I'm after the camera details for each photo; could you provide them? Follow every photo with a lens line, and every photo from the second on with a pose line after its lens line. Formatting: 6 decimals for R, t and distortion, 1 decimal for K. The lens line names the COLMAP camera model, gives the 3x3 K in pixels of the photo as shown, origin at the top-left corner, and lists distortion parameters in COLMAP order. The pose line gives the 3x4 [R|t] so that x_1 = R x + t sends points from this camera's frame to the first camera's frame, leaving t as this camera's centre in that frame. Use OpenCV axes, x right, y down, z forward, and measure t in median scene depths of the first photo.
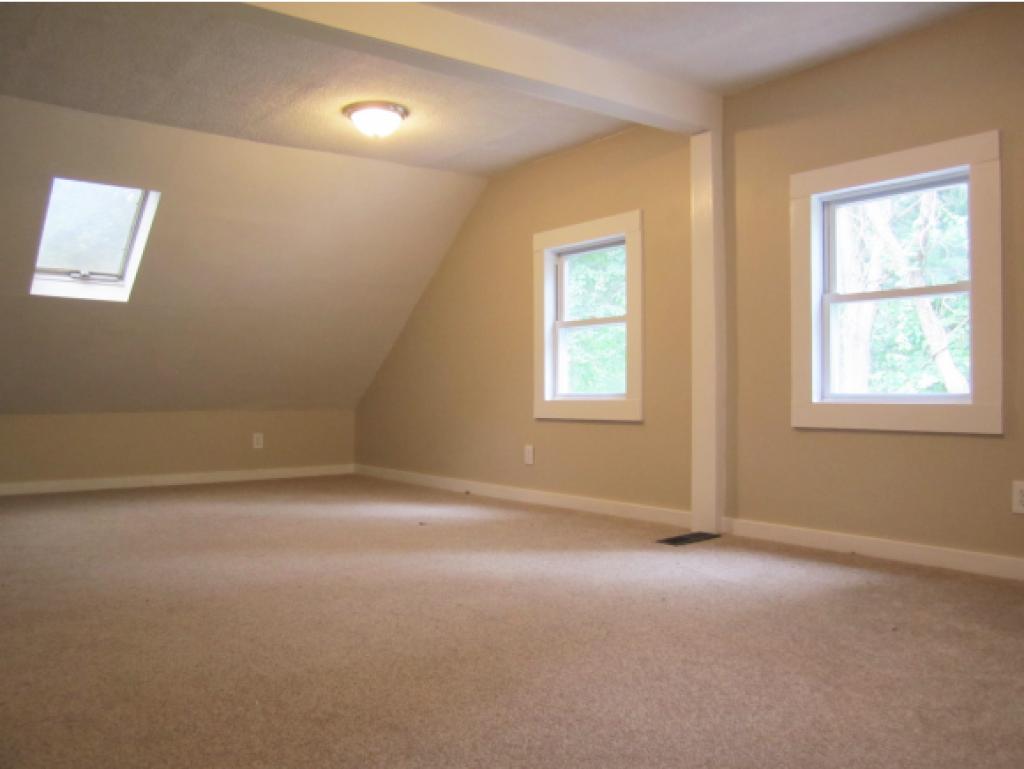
lens RADIAL K [[839.1, 0, 510.4], [0, 839.1, 388.4], [0, 0, 1]] dist [-0.063567, 0.018666]
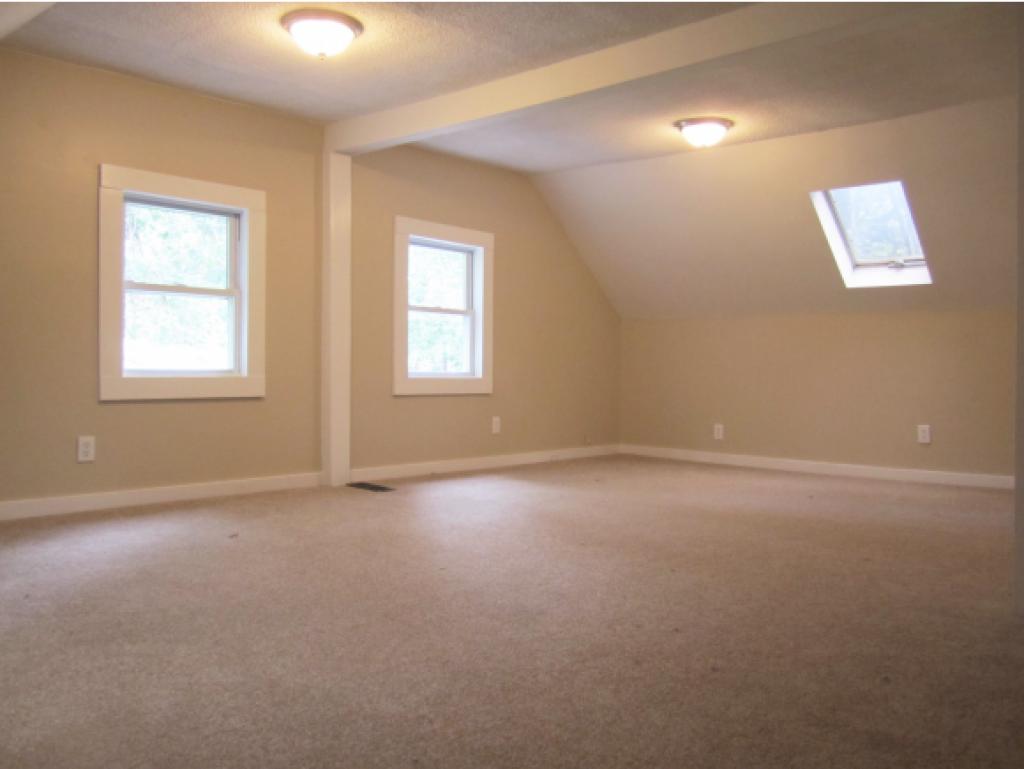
lens RADIAL K [[839.1, 0, 510.4], [0, 839.1, 388.4], [0, 0, 1]] dist [-0.063567, 0.018666]
pose [[-0.199192, -0.029870, 0.979505, -1.023274], [-0.017705, 0.999482, 0.026879, -0.005246], [-0.979800, -0.011988, -0.199618, 1.009710]]
